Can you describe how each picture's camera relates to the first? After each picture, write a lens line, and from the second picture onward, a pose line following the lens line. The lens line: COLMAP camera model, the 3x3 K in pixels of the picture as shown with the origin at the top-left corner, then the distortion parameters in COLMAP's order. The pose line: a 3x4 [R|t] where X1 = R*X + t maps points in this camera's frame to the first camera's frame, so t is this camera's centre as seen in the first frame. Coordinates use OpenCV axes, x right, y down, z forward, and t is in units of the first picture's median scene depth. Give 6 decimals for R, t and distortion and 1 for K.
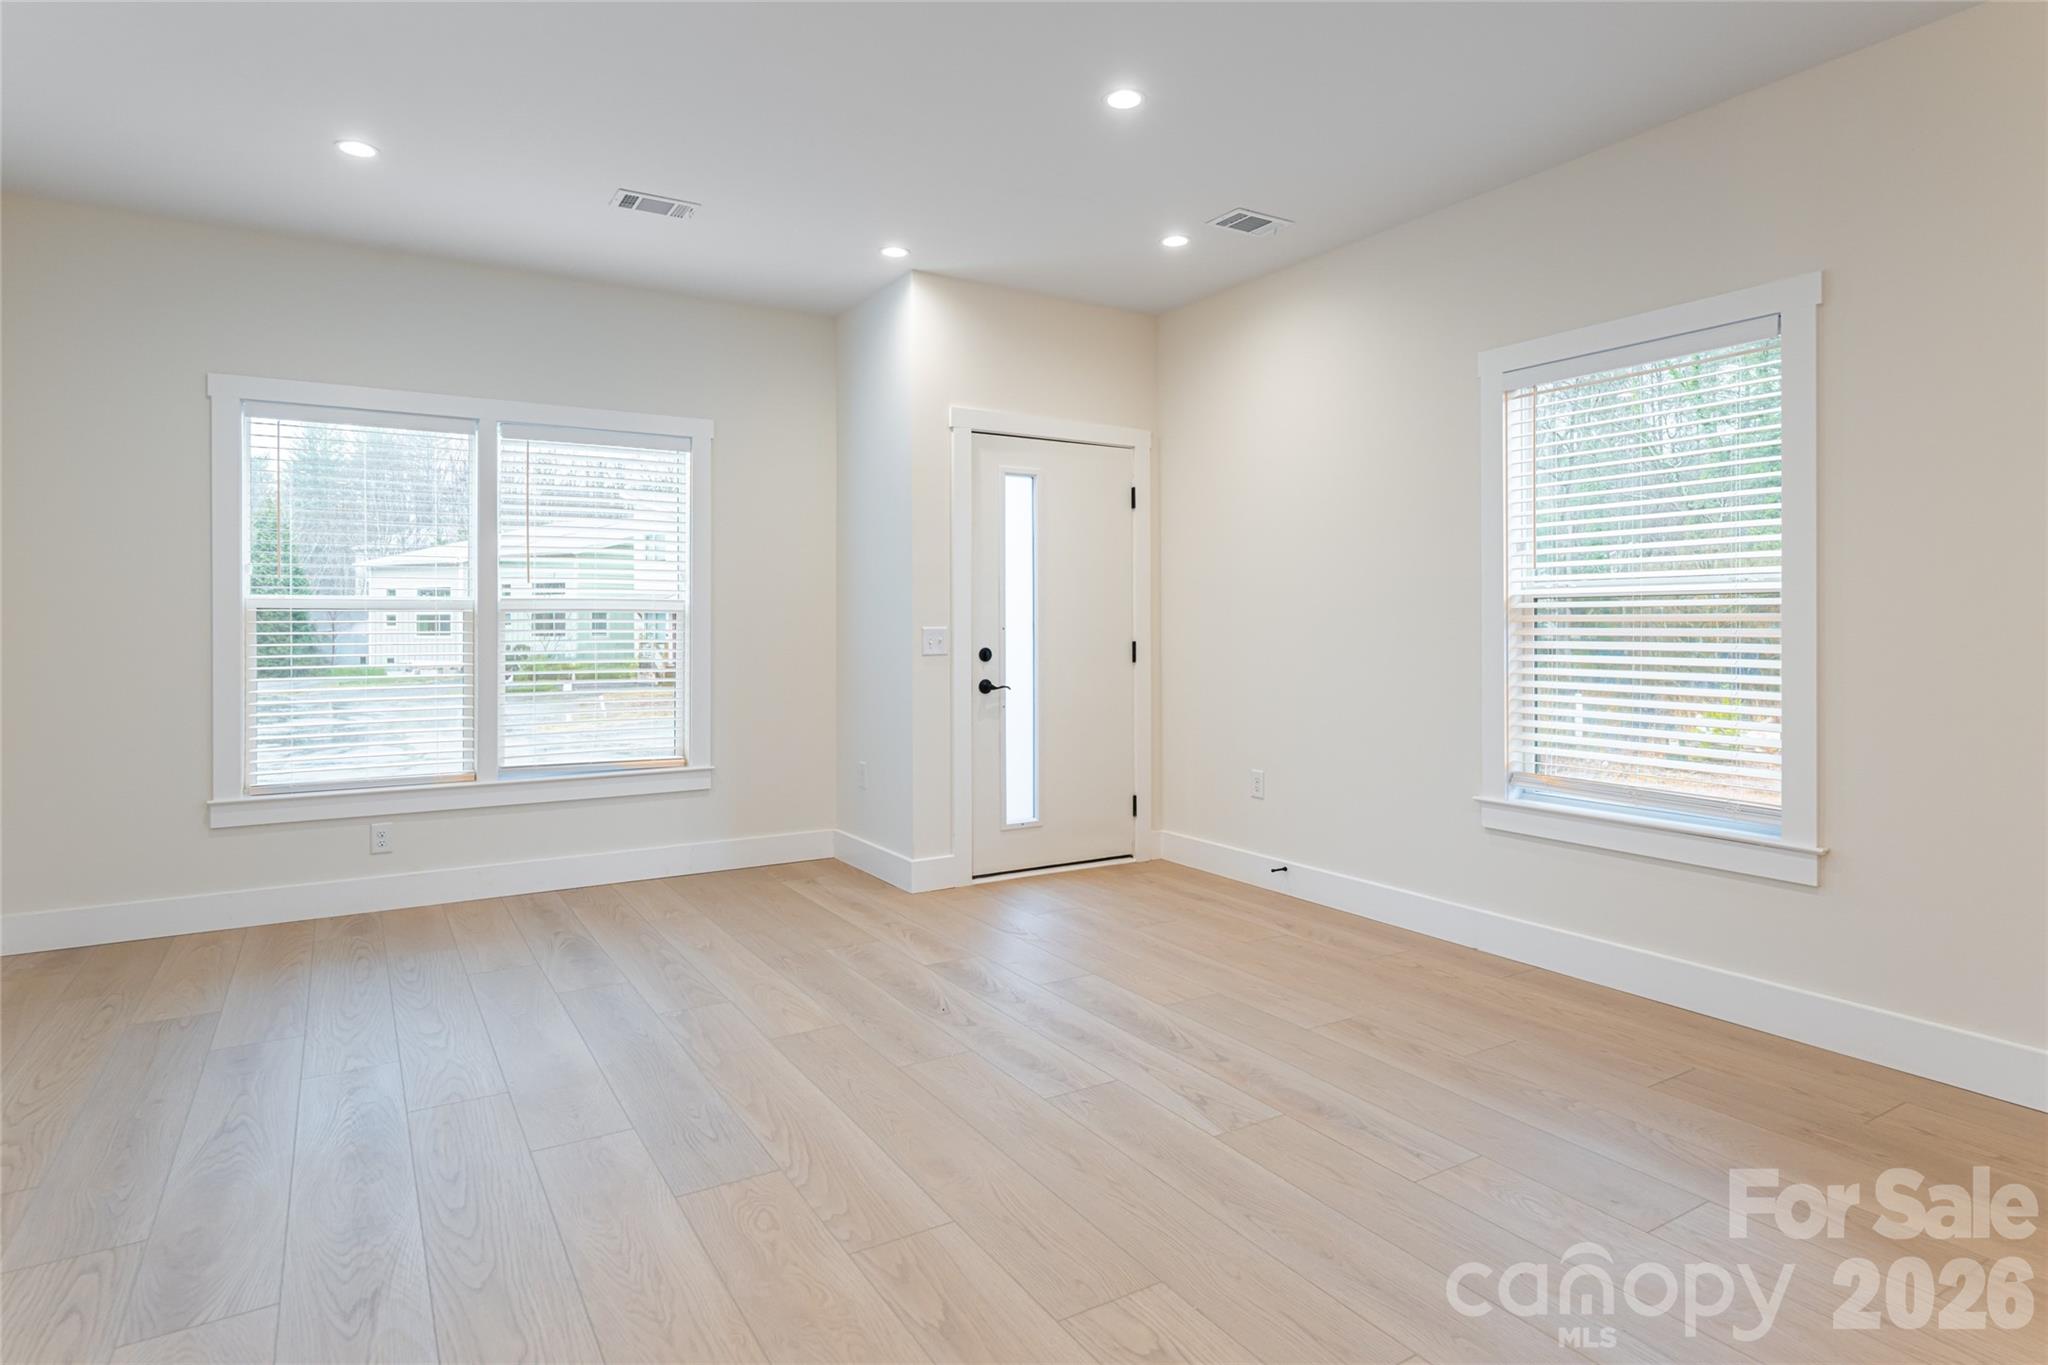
lens RADIAL K [[1107.8, 0, 1024.1], [0, 1107.8, 627.4], [0, 0, 1]] dist [-0.002395, -0.001195]
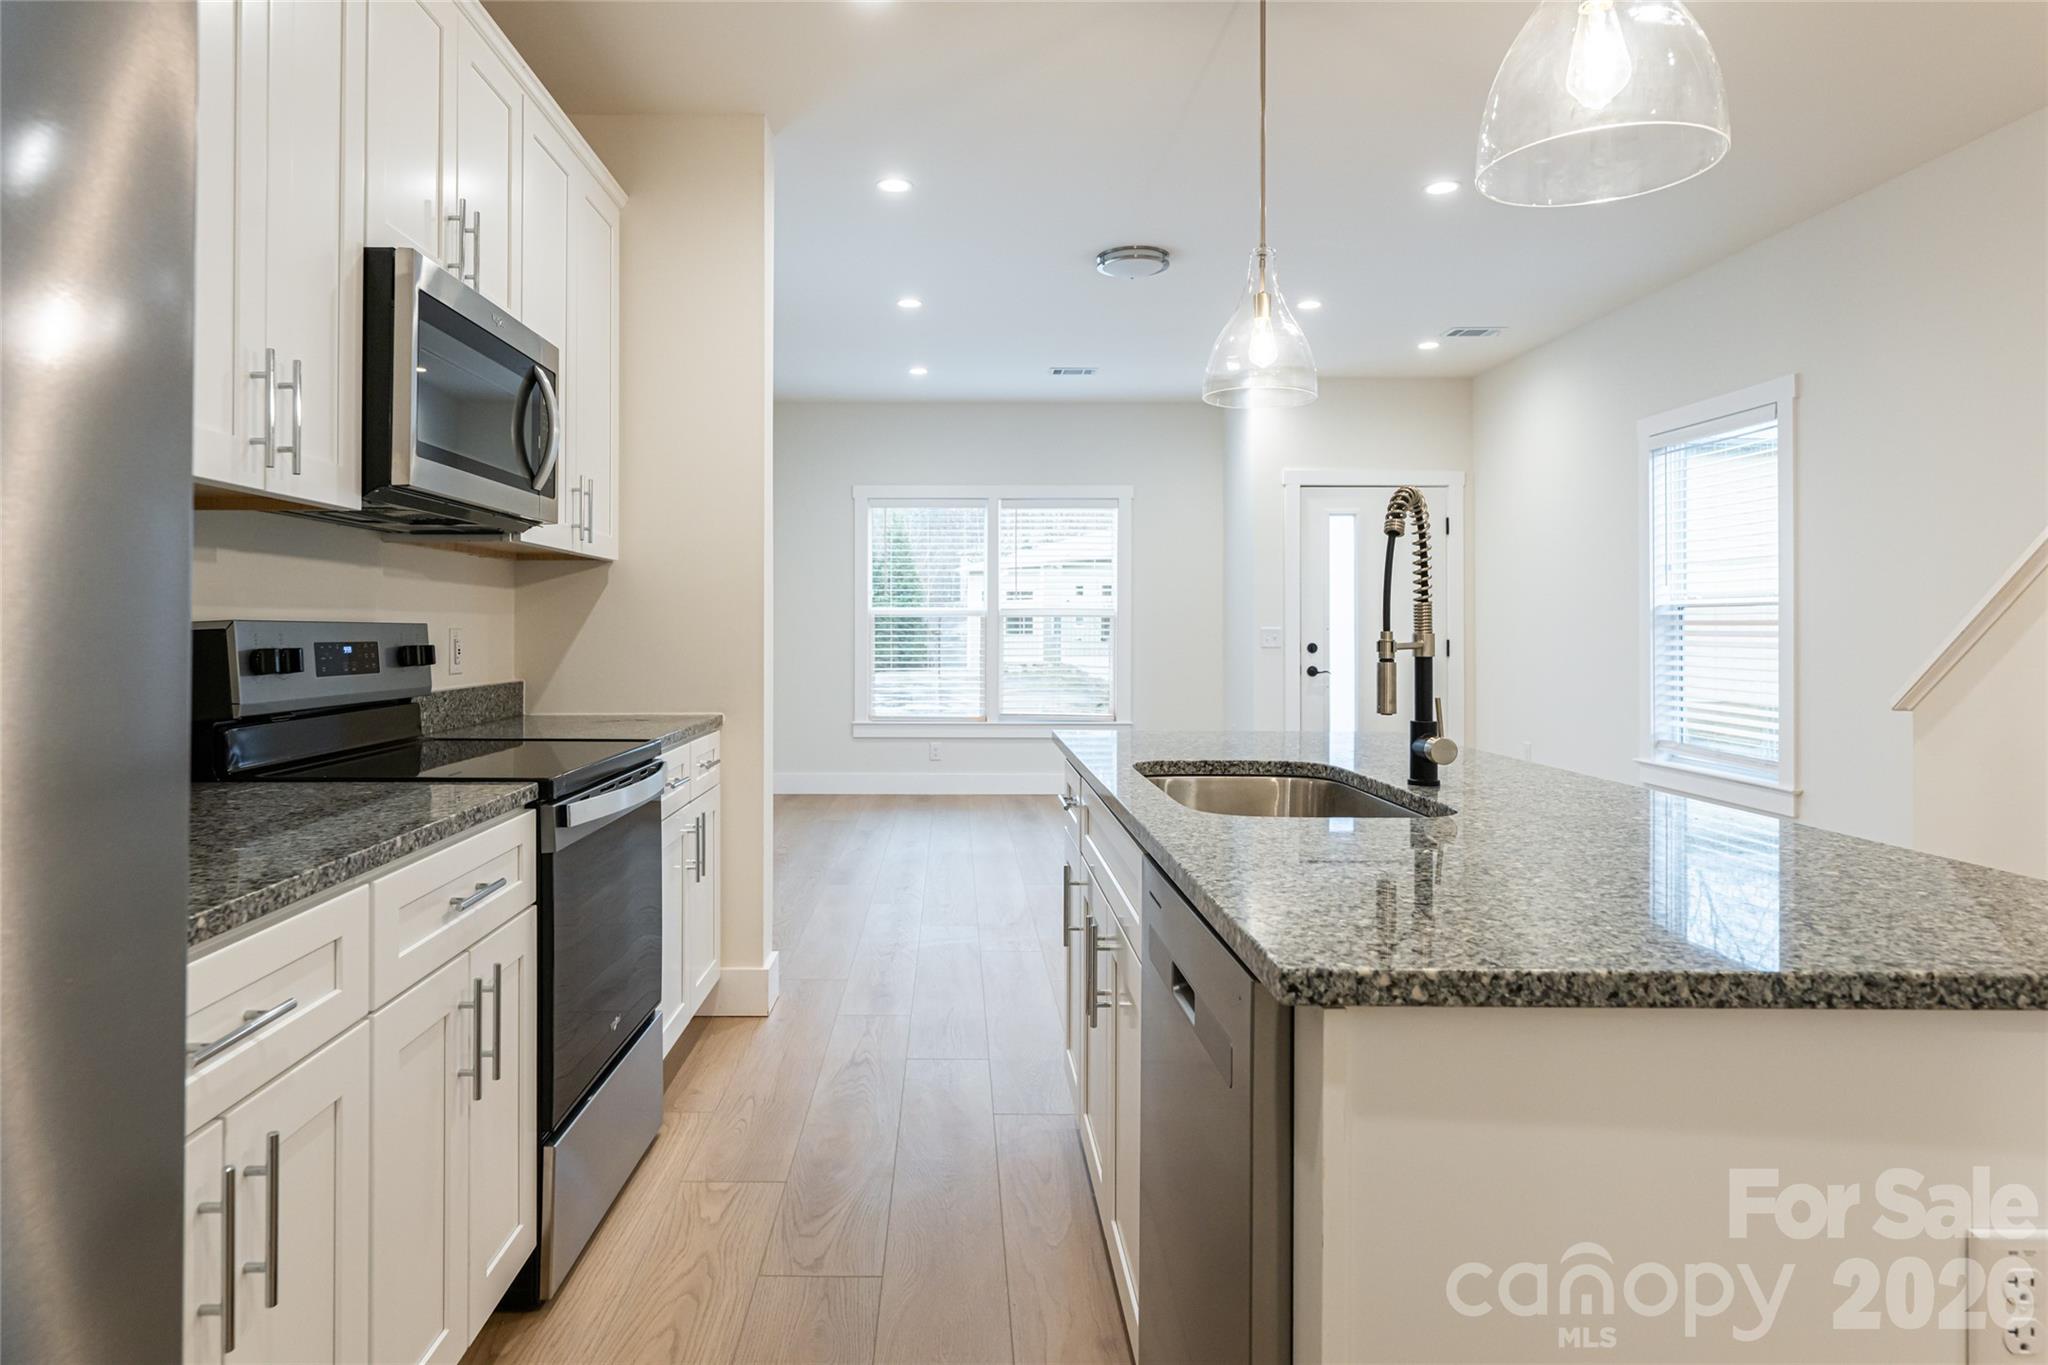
lens RADIAL K [[1261.5, 0, 935.4], [0, 1261.5, 616.8], [0, 0, 1]] dist [-0.001429, -0.001141]
pose [[0.845775, 0.000157, -0.533540, 0.412603], [-0.005197, 0.999955, -0.007943, 0.000974], [0.533515, 0.009491, 0.845737, -0.580611]]
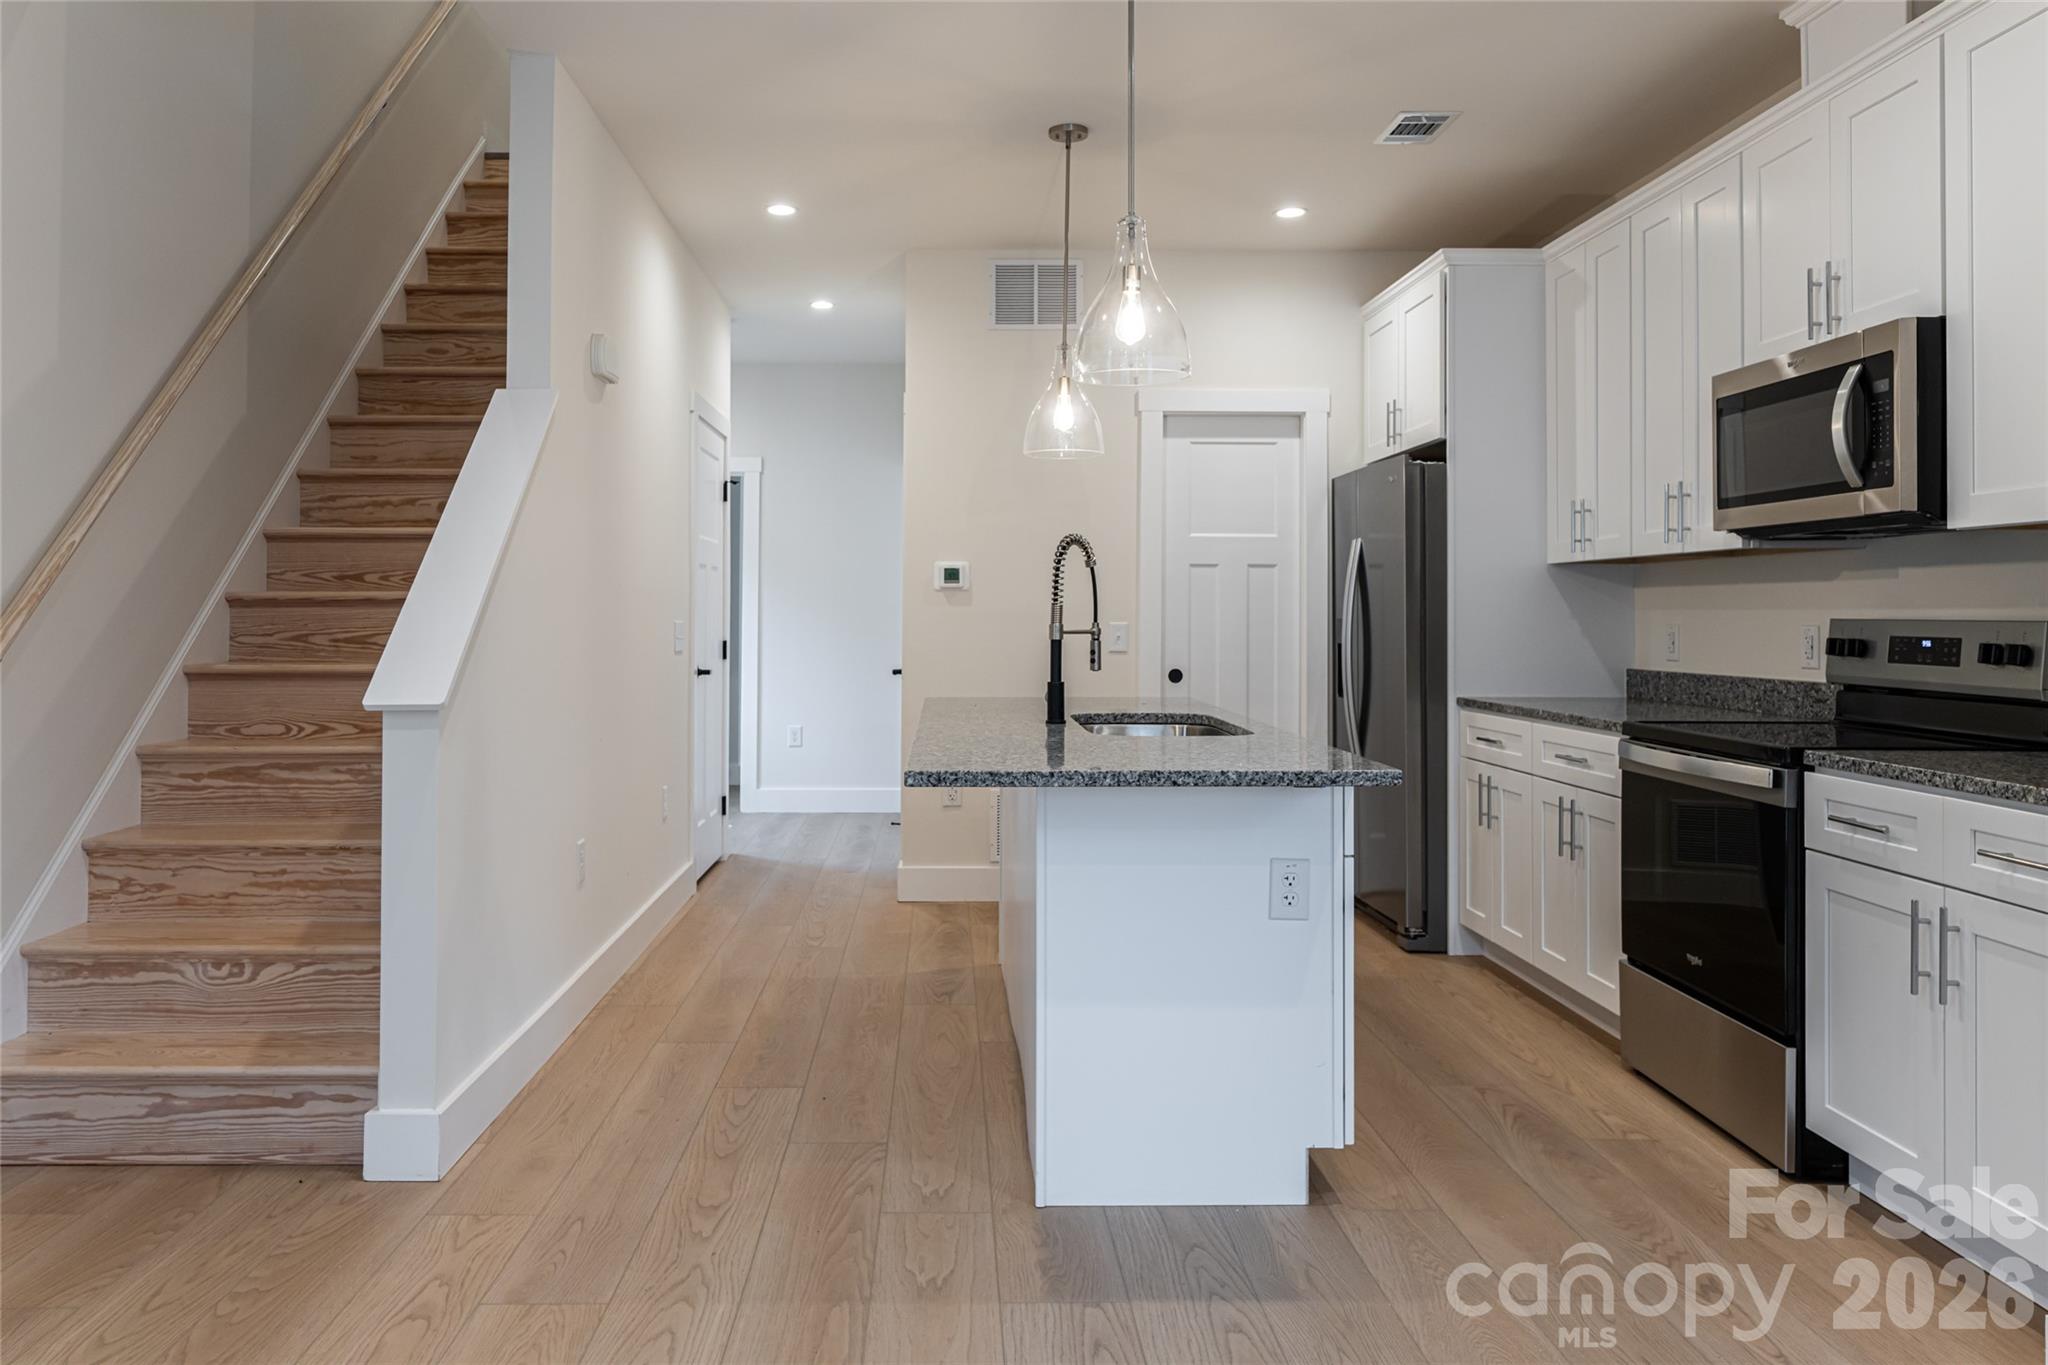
lens RADIAL K [[1370.0, 0, 1015.6], [0, 1370.0, 589.6], [0, 0, 1]] dist [0.030807, 0.000981]
pose [[-0.875225, 0.009772, 0.483618, -0.034902], [0.000800, 0.999824, -0.018755, -0.002405], [-0.483716, -0.016028, -0.875078, 0.591016]]
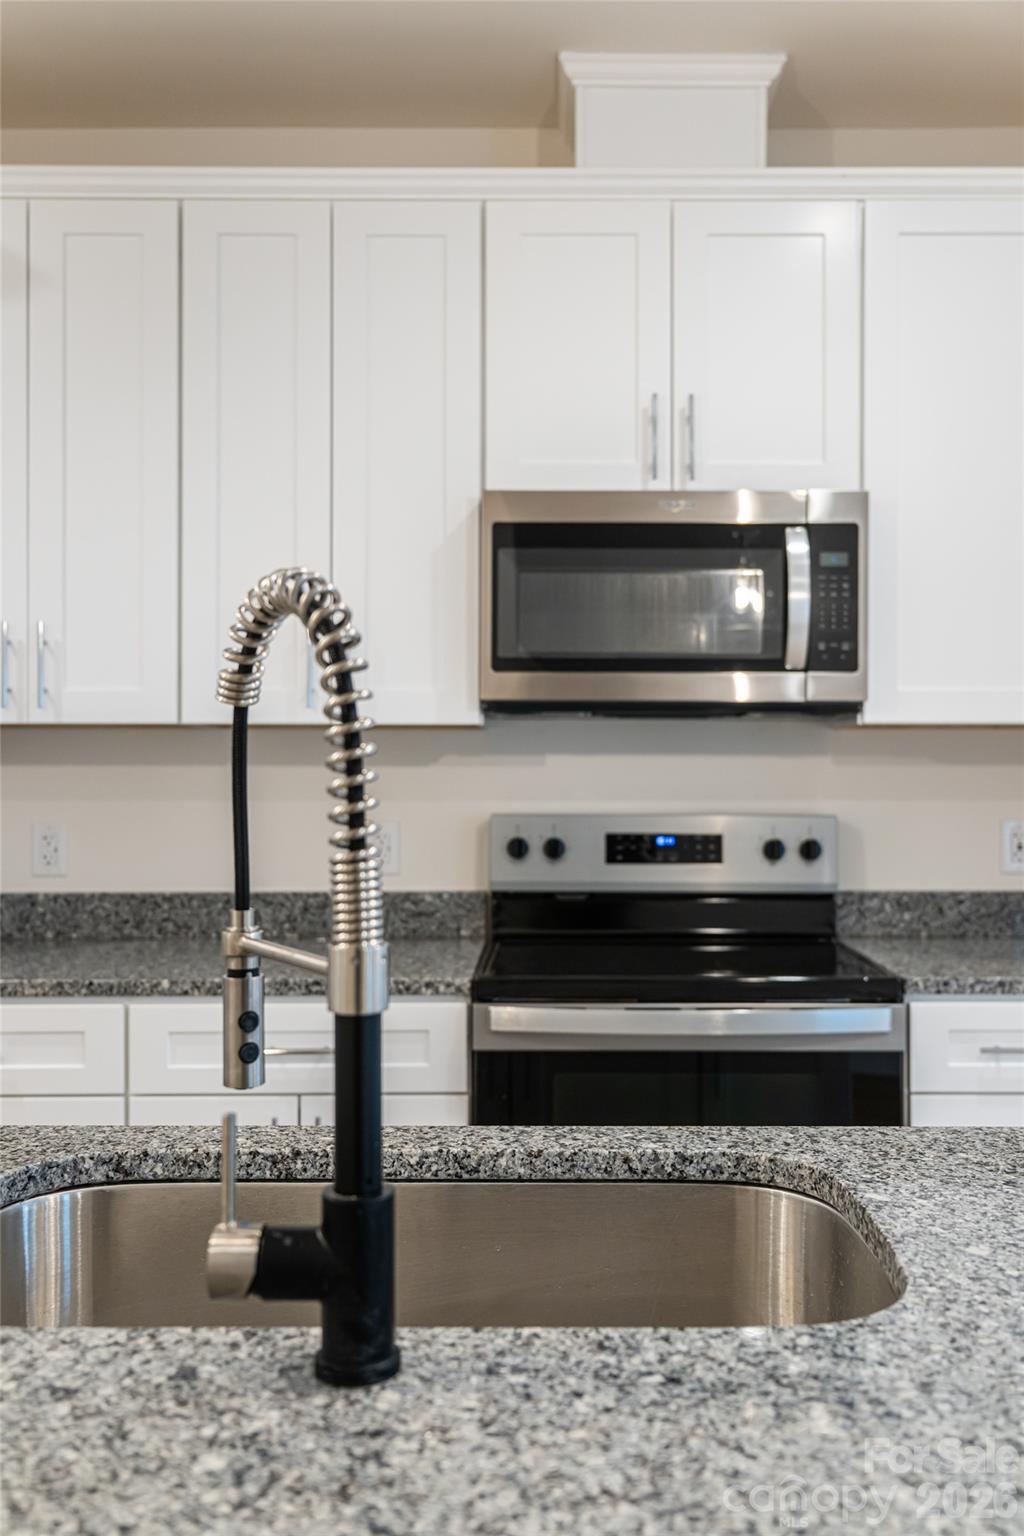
lens RADIAL K [[1311.6, 0, 512.0], [0, 1311.6, 768.0], [0, 0, 1]] dist [0.015856, 0.005995]
pose [[-0.530254, -0.002029, -0.847836, 0.459260], [0.001661, 0.999993, -0.003432, -0.019714], [0.847837, -0.003229, -0.530247, 0.012029]]
